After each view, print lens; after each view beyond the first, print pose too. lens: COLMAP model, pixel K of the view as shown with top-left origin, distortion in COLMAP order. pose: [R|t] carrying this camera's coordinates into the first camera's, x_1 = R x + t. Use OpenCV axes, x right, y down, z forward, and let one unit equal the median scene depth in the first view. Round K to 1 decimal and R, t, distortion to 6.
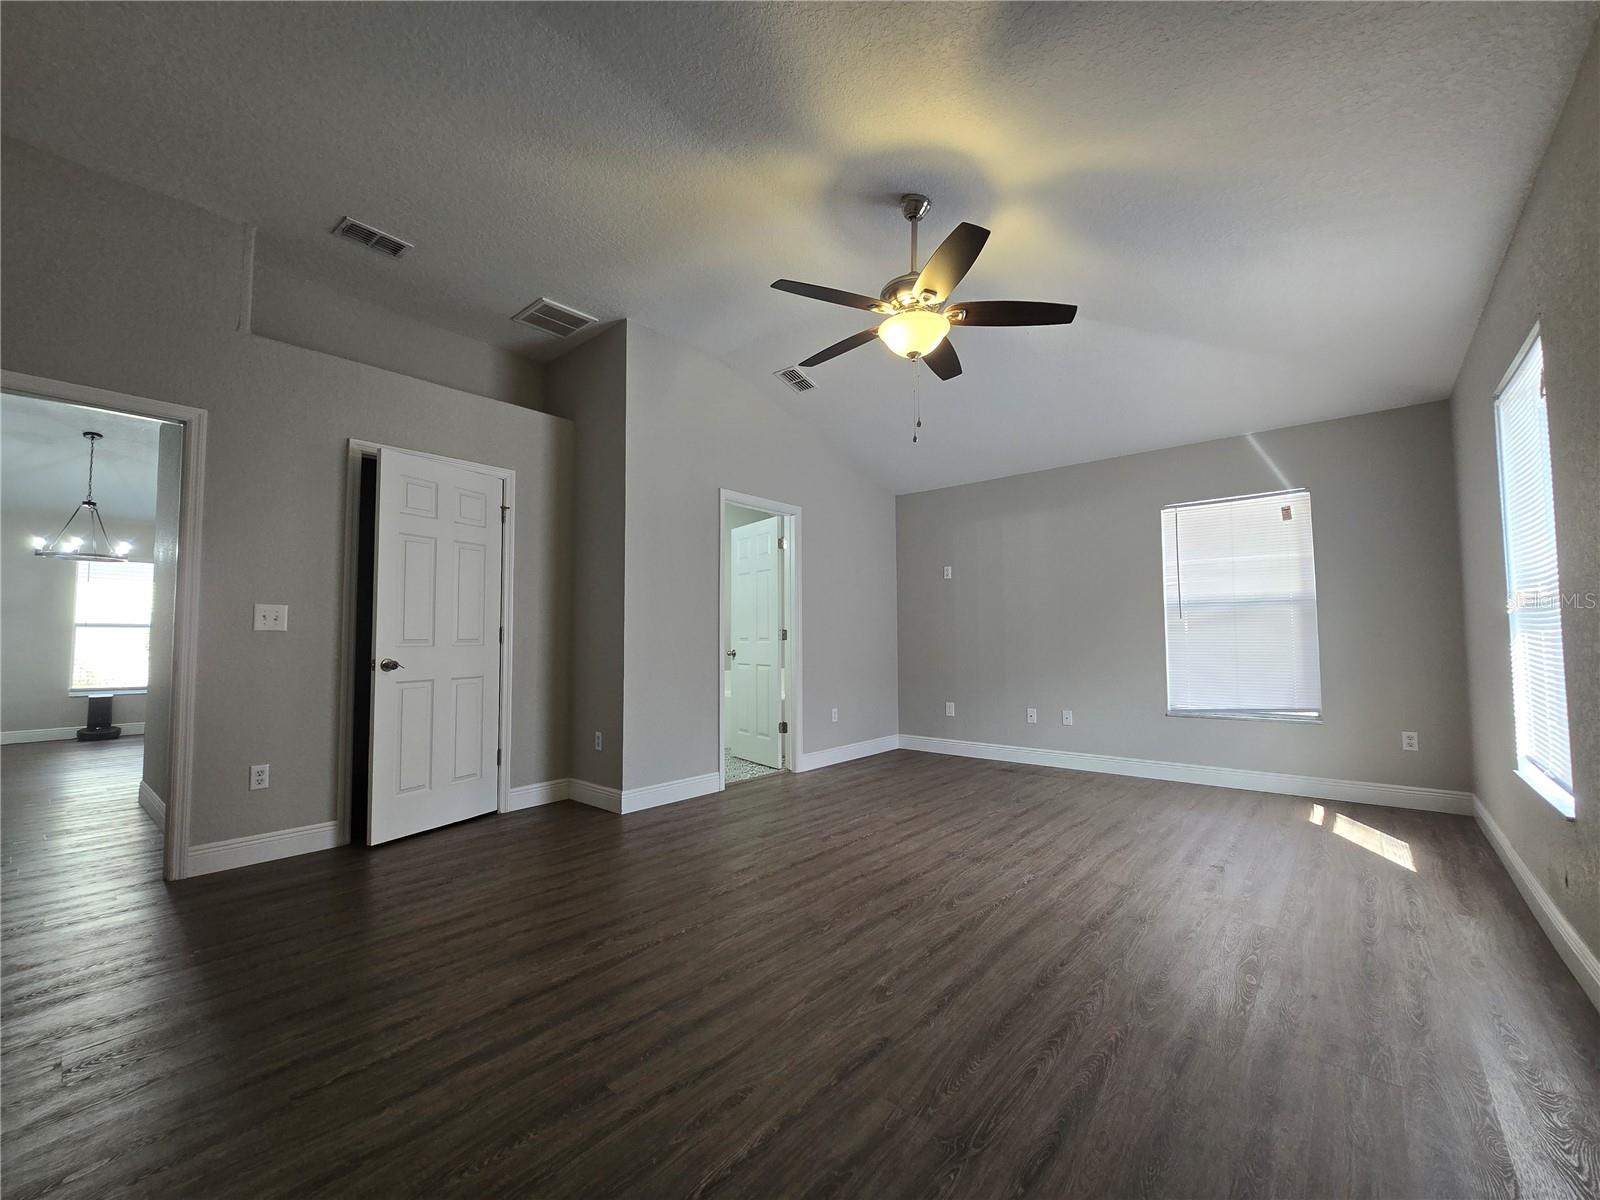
lens RADIAL K [[654.3, 0, 797.0], [0, 654.3, 604.1], [0, 0, 1]] dist [0.000675, 0.000021]
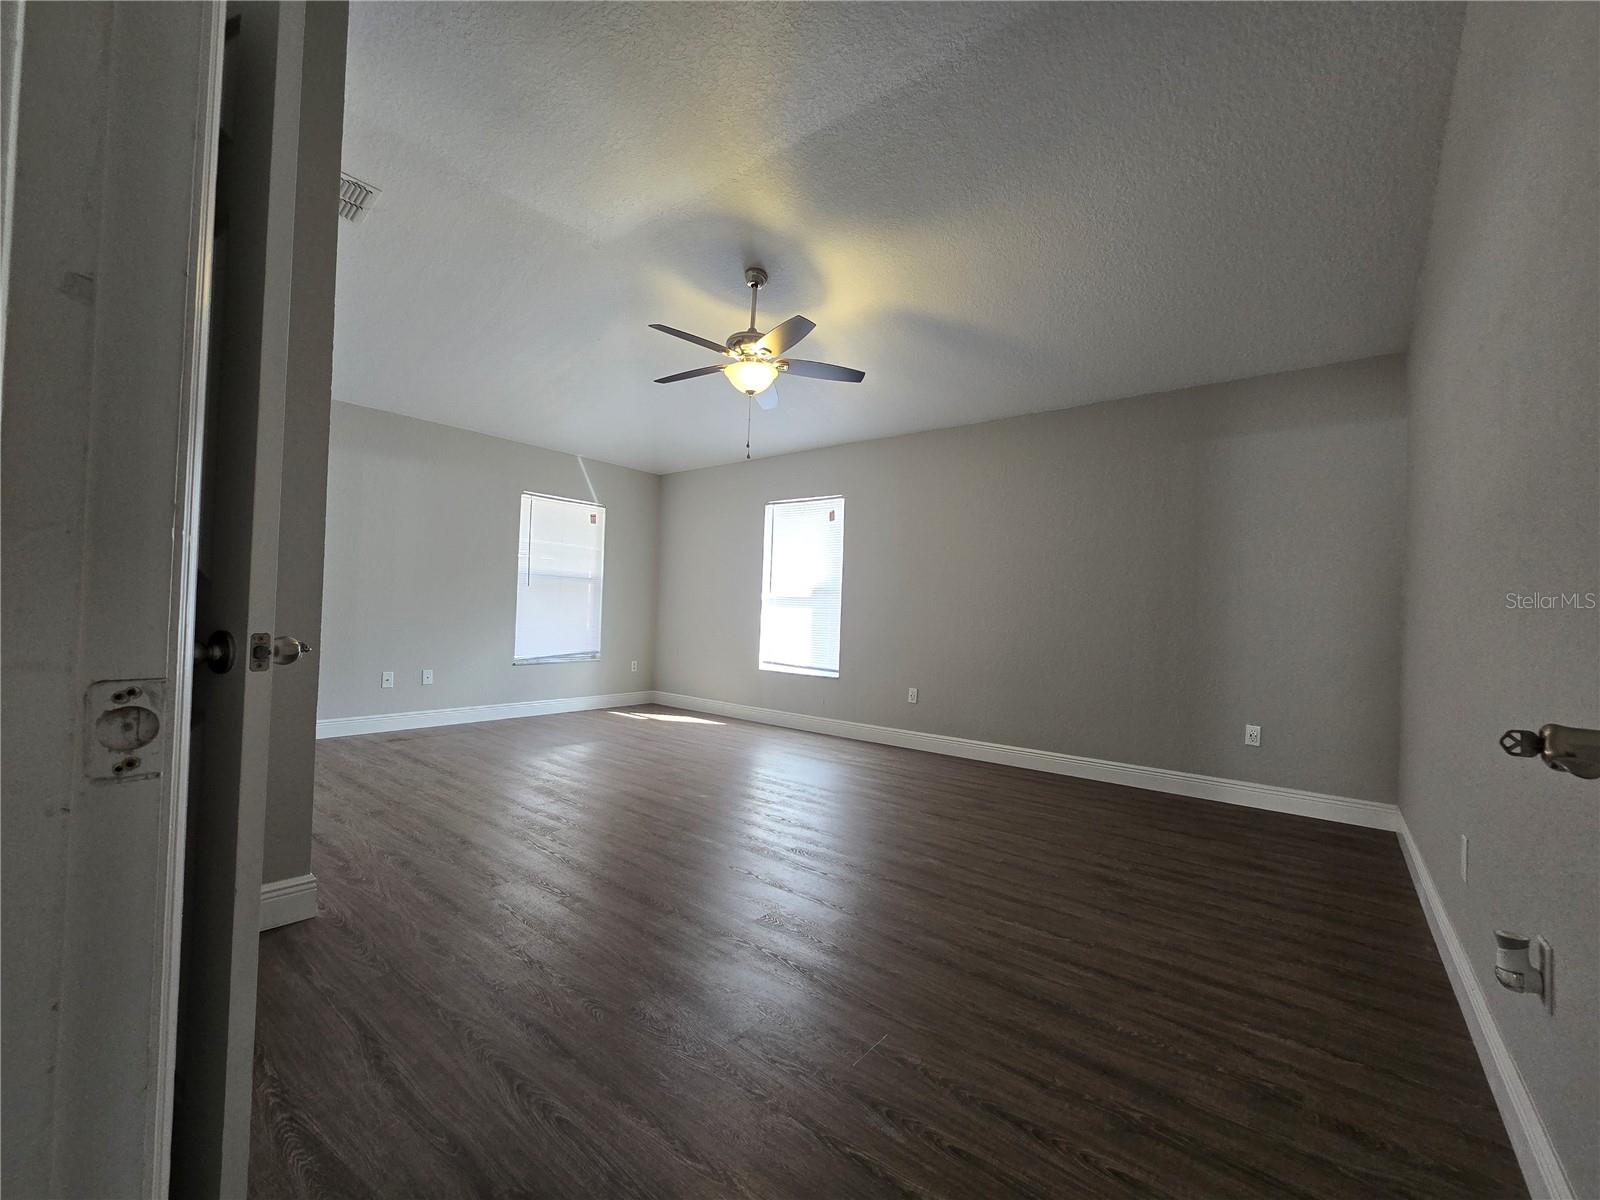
lens RADIAL K [[654.3, 0, 797.0], [0, 654.3, 604.1], [0, 0, 1]] dist [0.000675, 0.000021]
pose [[-0.032237, 0.019567, 0.999289, -0.716800], [-0.091448, 0.995557, -0.022444, 0.041165], [-0.995288, -0.092107, -0.030304, 0.575138]]
